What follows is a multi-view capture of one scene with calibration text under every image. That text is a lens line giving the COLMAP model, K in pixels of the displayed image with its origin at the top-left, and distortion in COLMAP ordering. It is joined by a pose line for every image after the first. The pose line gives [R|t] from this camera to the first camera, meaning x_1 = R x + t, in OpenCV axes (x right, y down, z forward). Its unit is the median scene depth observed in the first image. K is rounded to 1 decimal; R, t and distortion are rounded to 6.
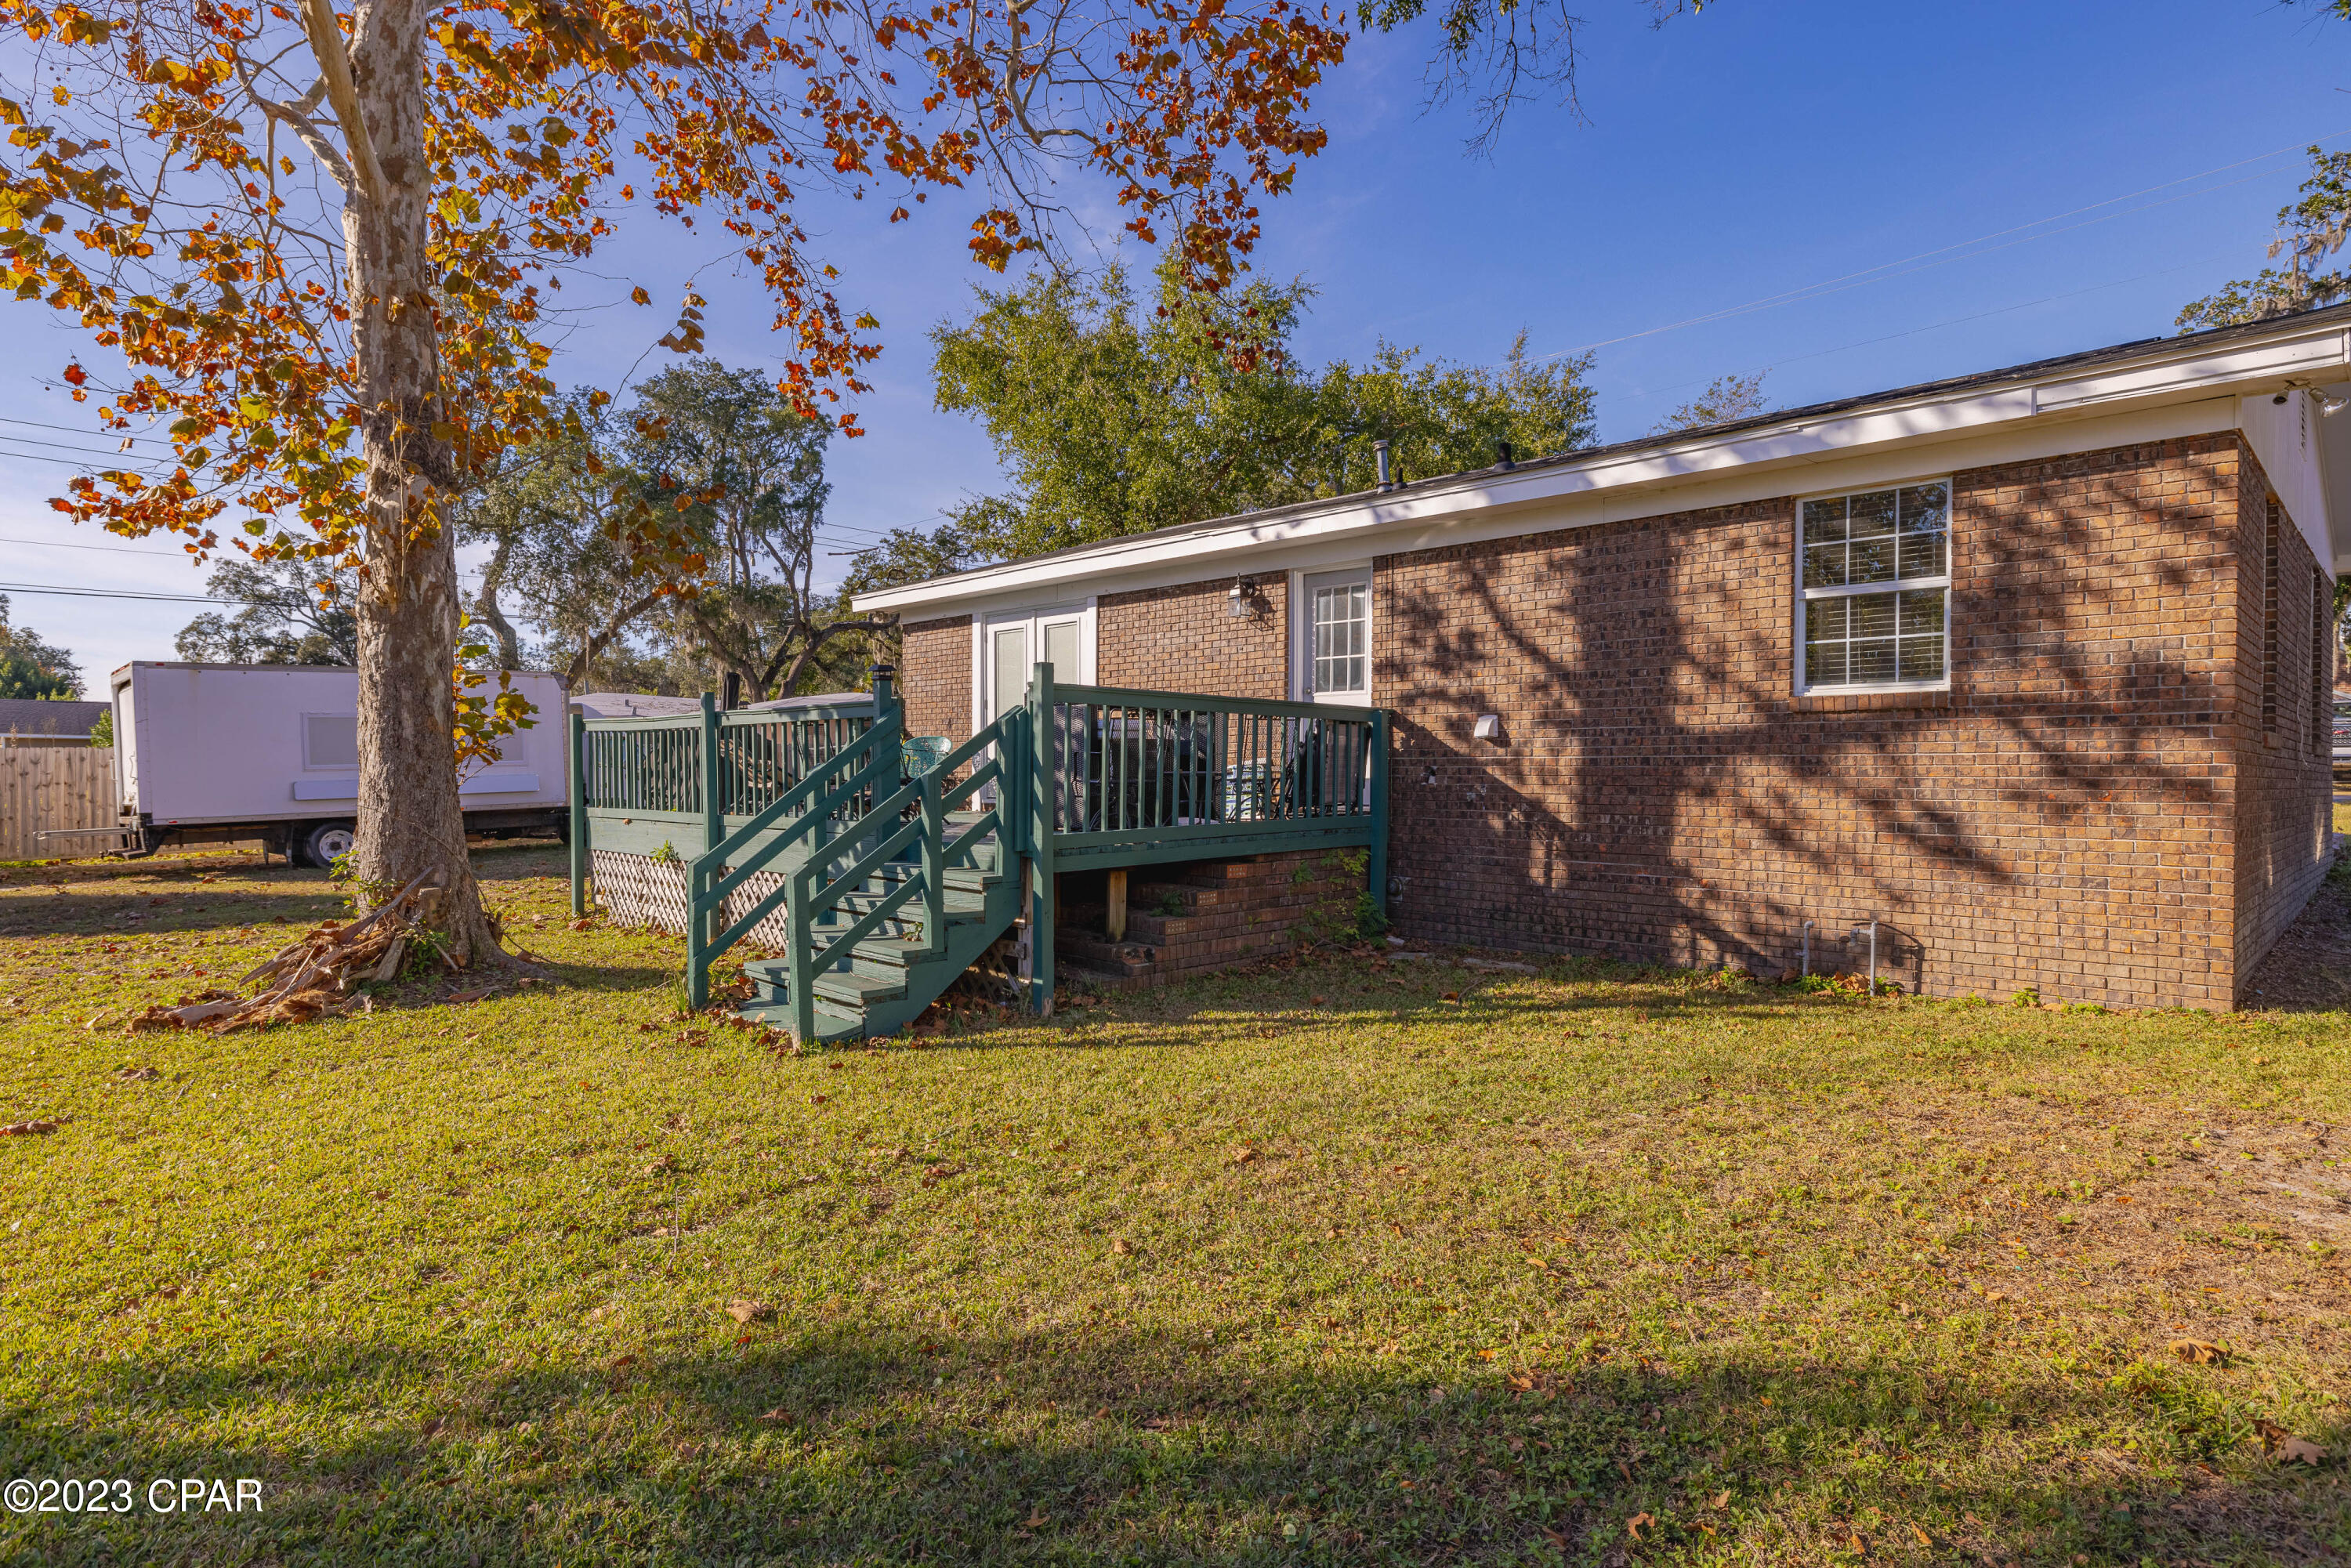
lens RADIAL K [[1252.0, 0, 1175.5], [0, 1252.0, 784.0], [0, 0, 1]] dist [-0.003329, -0.000262]
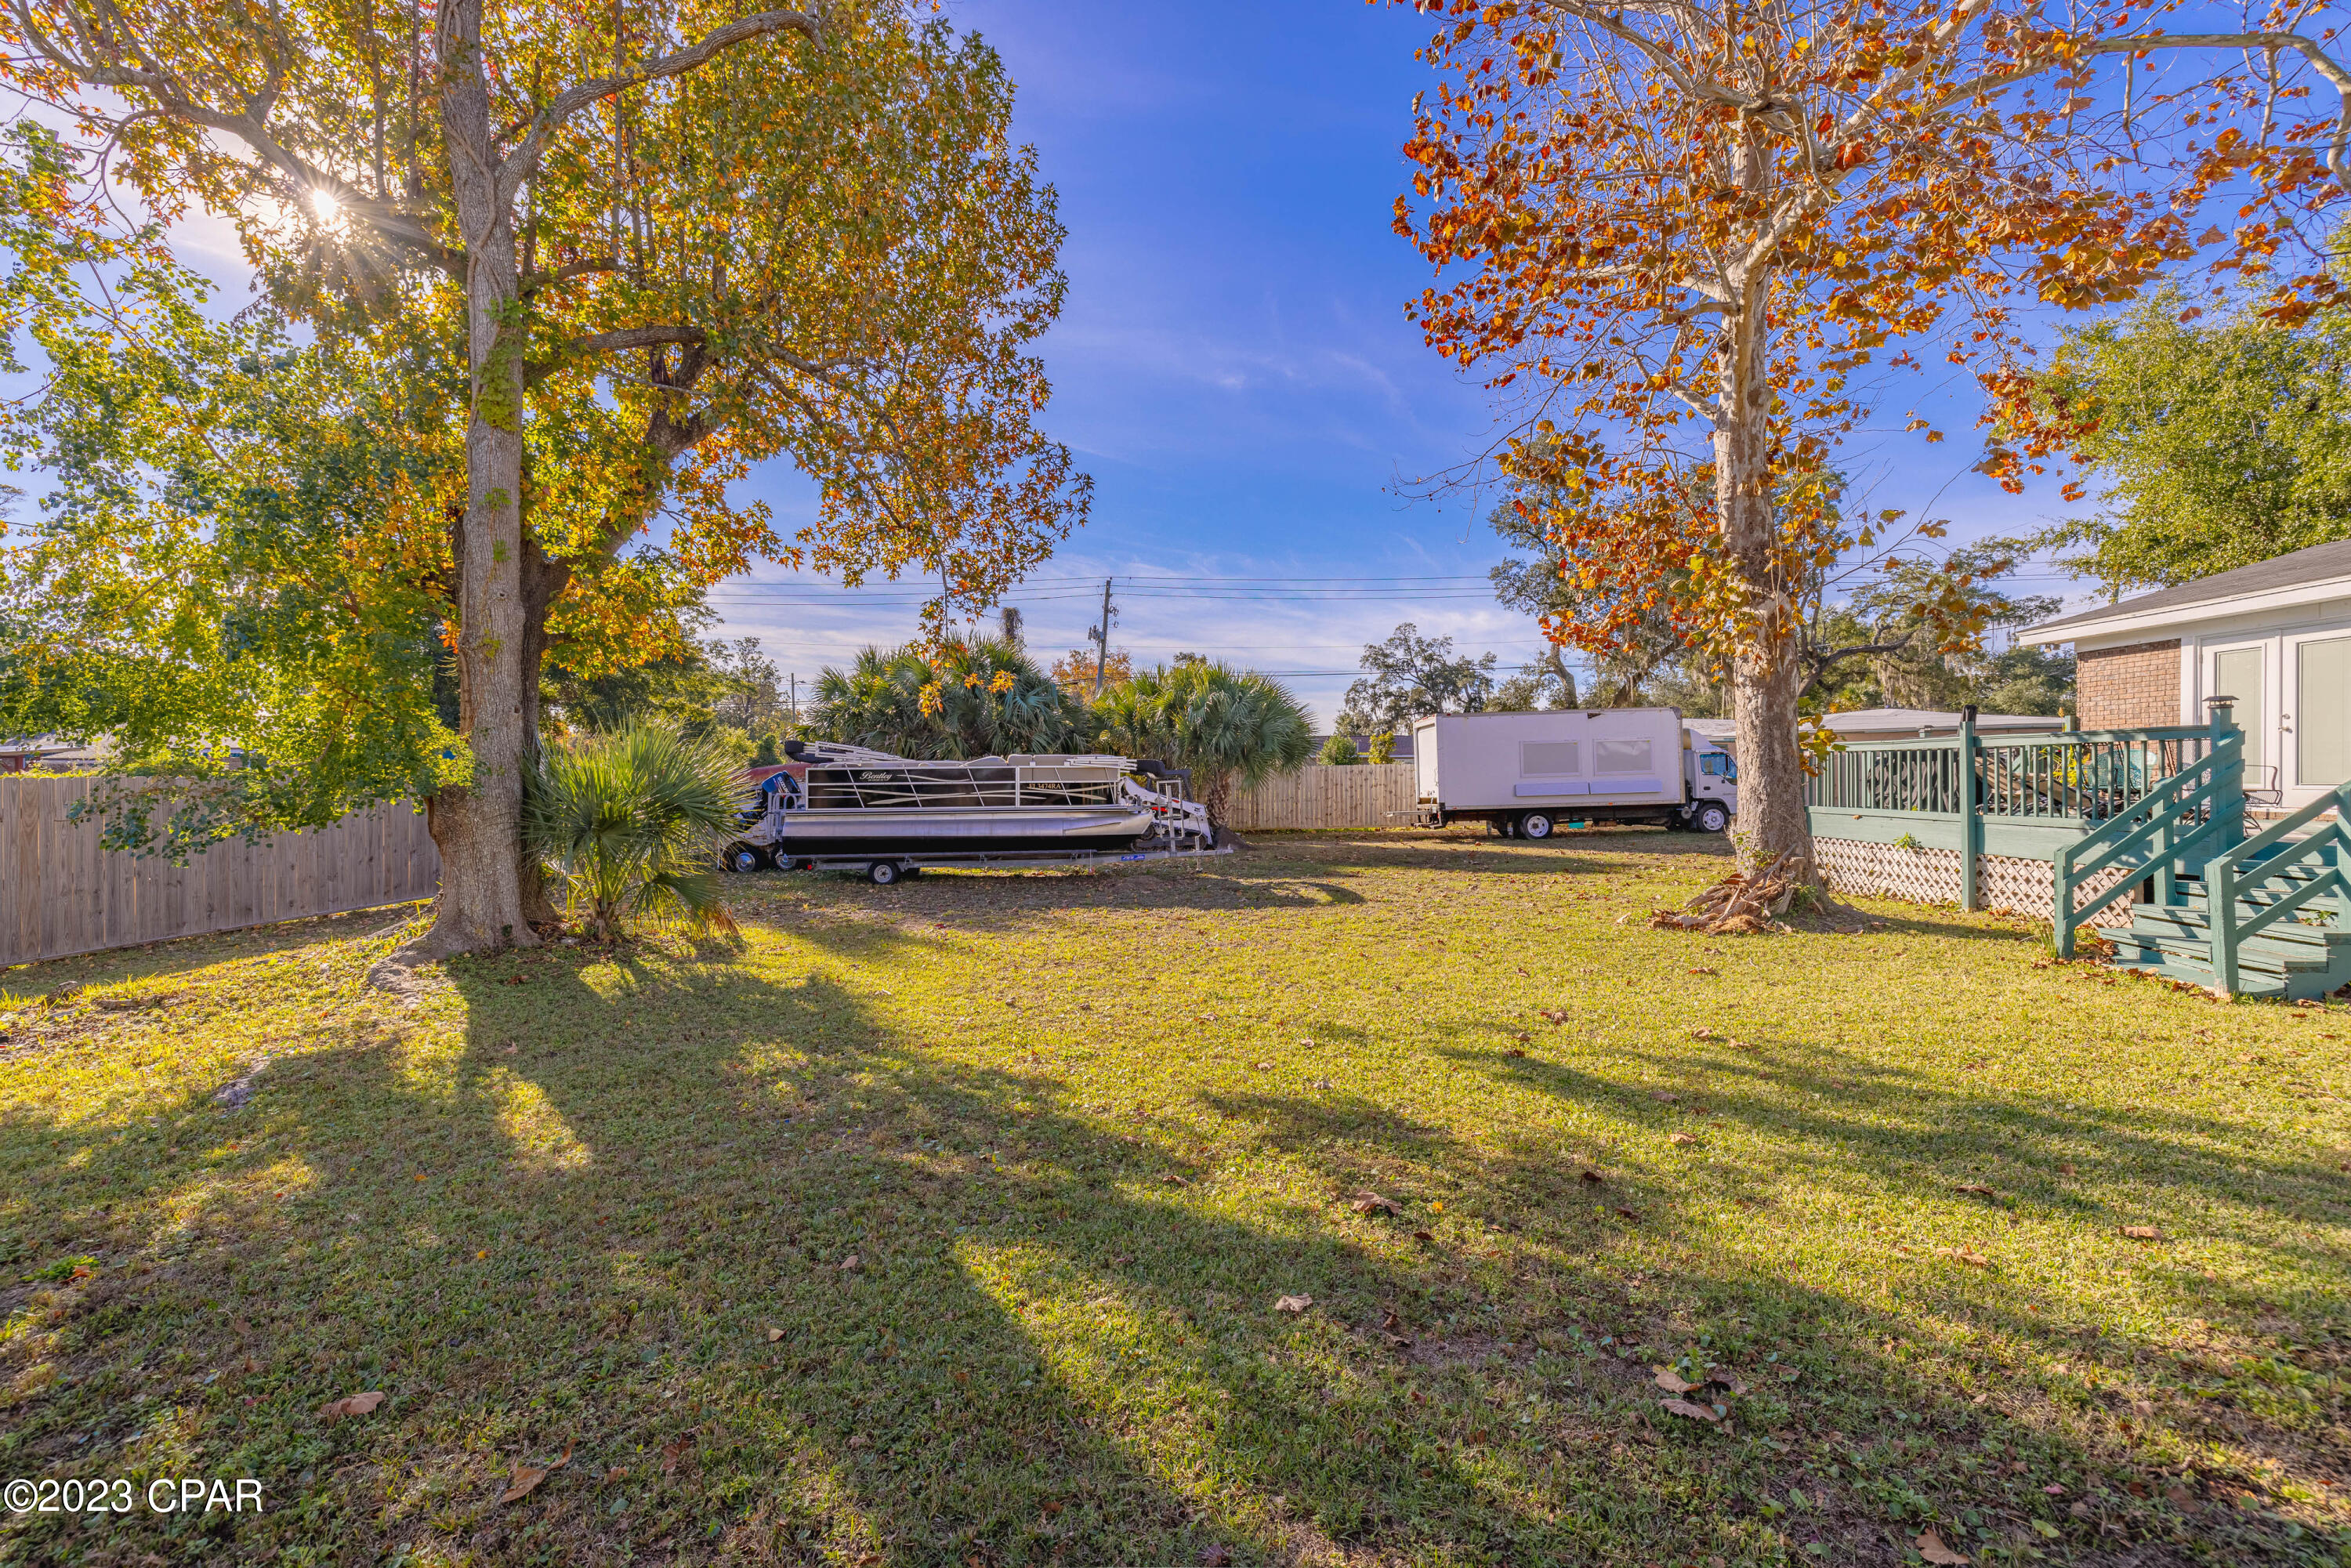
lens RADIAL K [[966.9, 0, 1175.5], [0, 966.9, 784.0], [0, 0, 1]] dist [-0.000175, -0.000462]
pose [[0.688587, 0.006200, -0.725128, -0.102687], [-0.006882, 0.999974, 0.002015, -0.001894], [0.725121, 0.003603, 0.688612, -0.153163]]
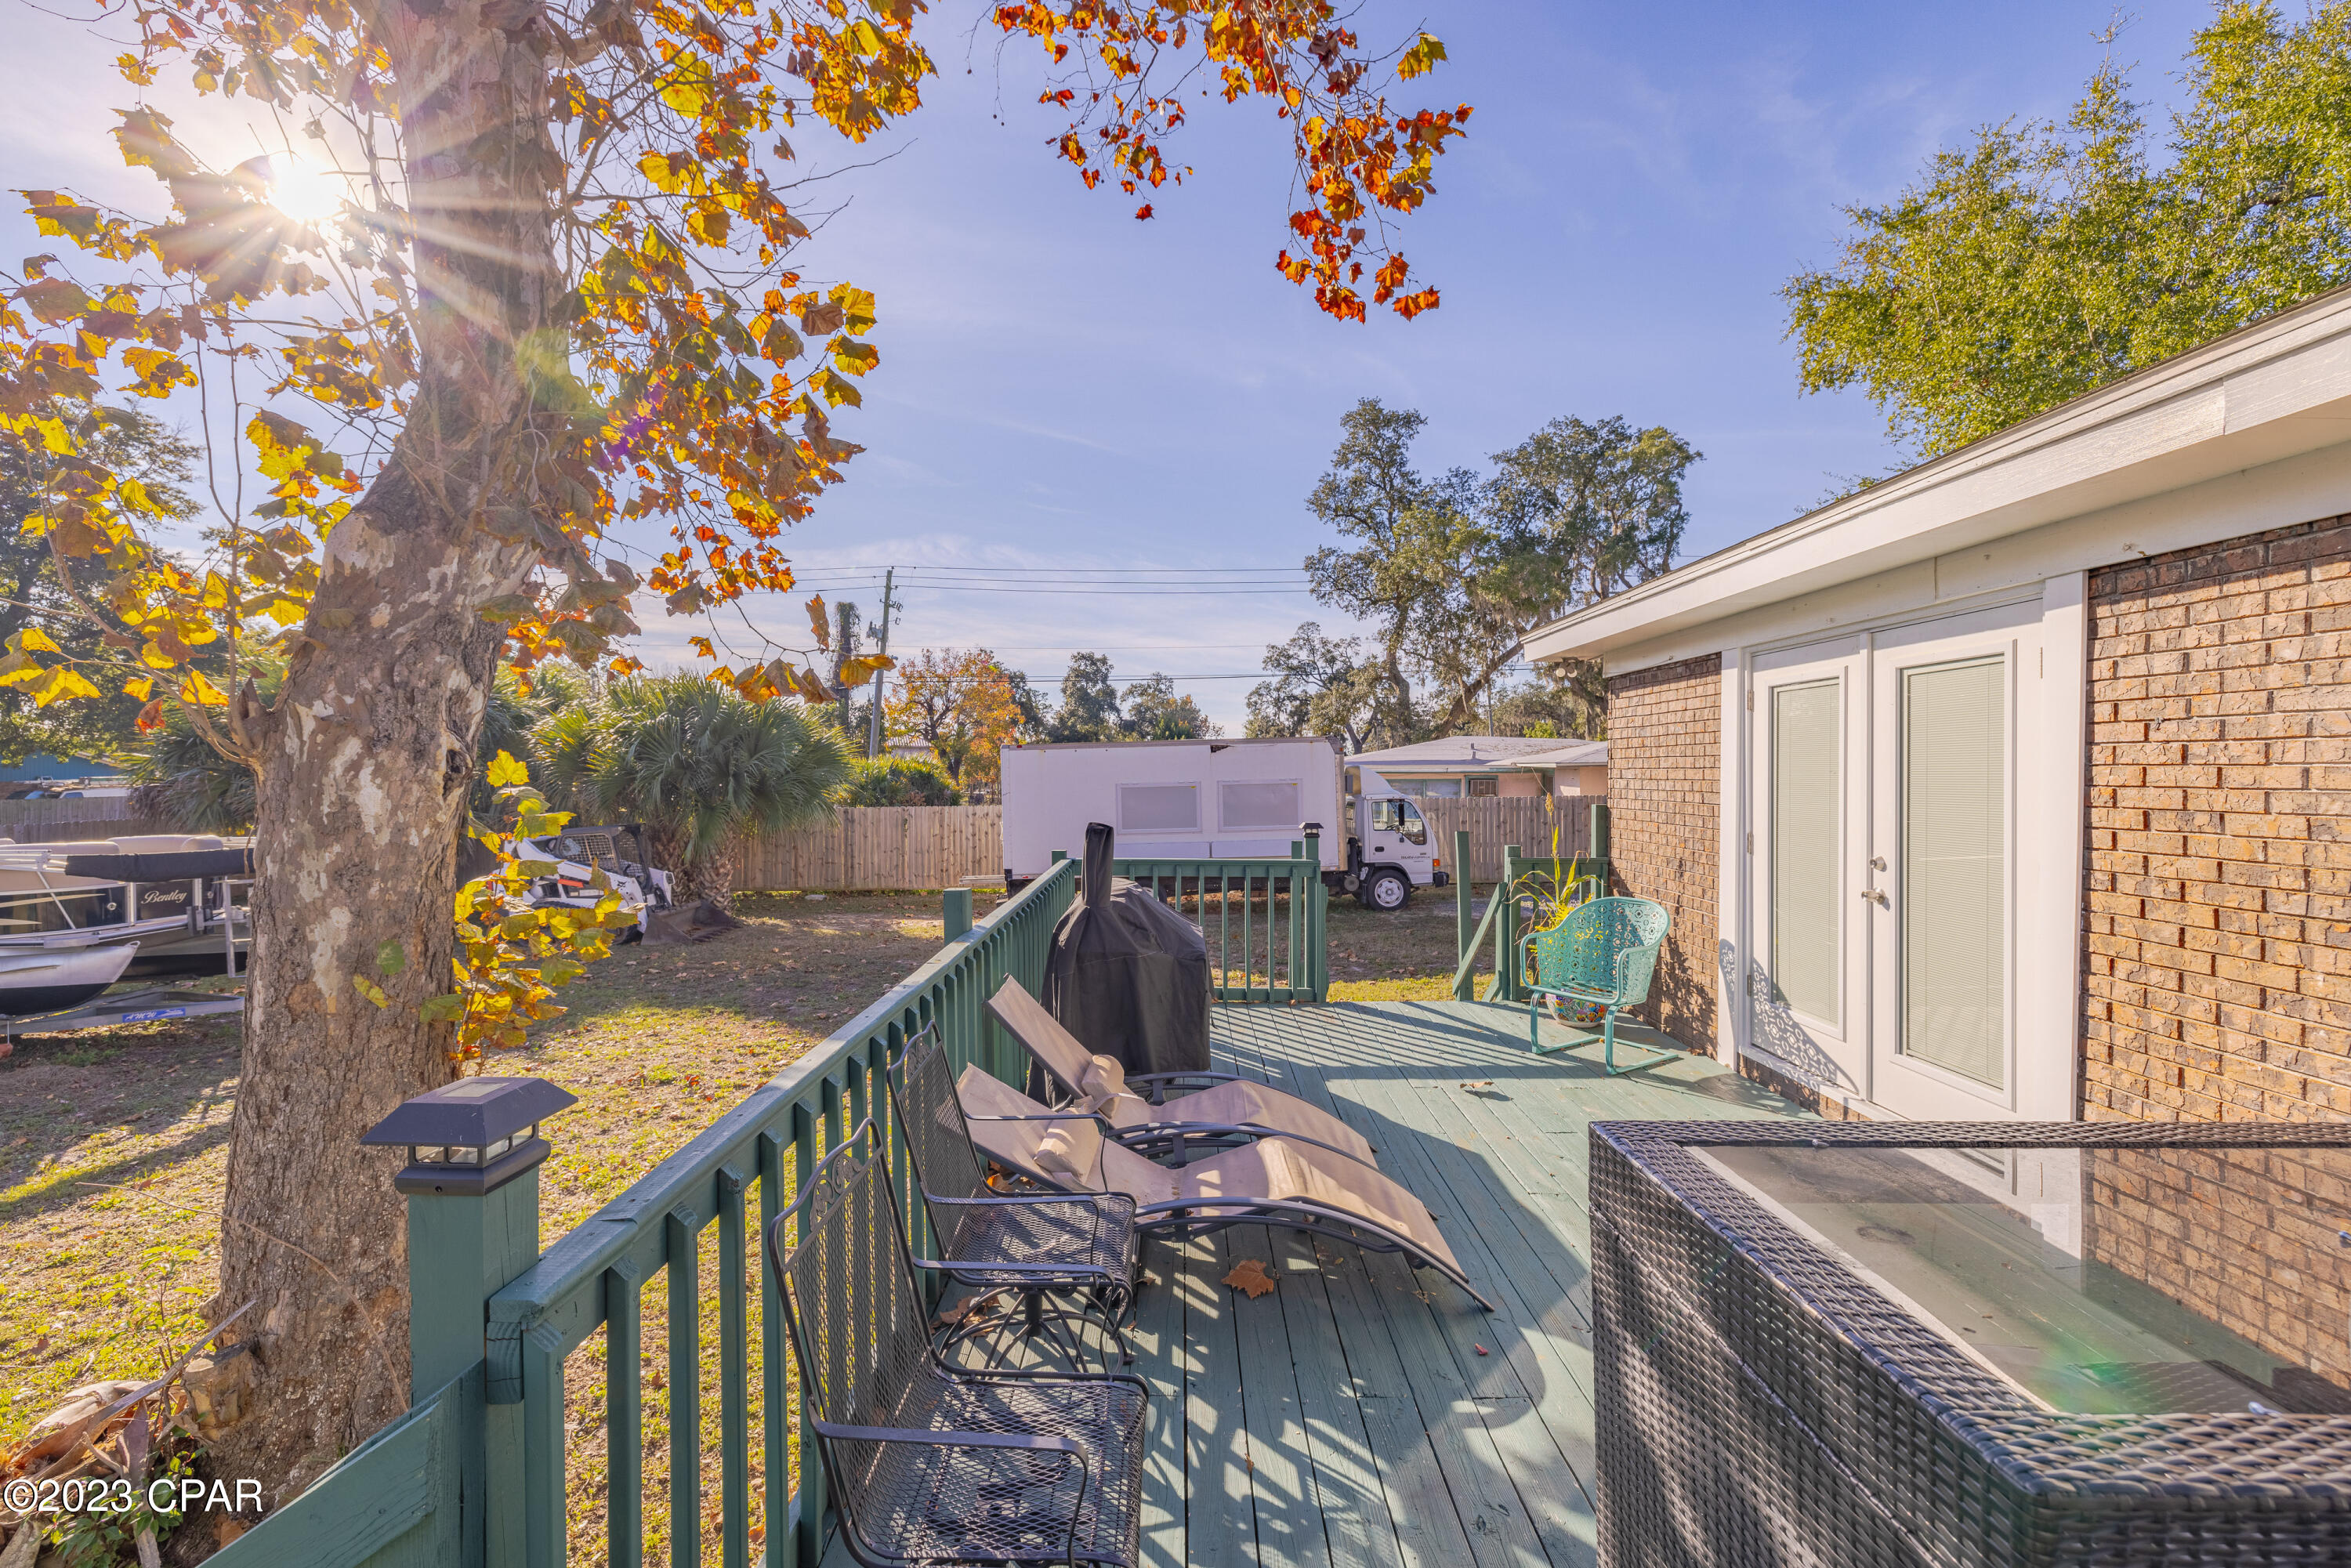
lens RADIAL K [[966.9, 0, 1175.5], [0, 966.9, 784.0], [0, 0, 1]] dist [-0.000175, -0.000462]
pose [[0.698411, 0.008748, -0.715643, -0.028694], [-0.009115, 0.999953, 0.003327, -0.056192], [0.715639, 0.004199, 0.698458, 0.394286]]
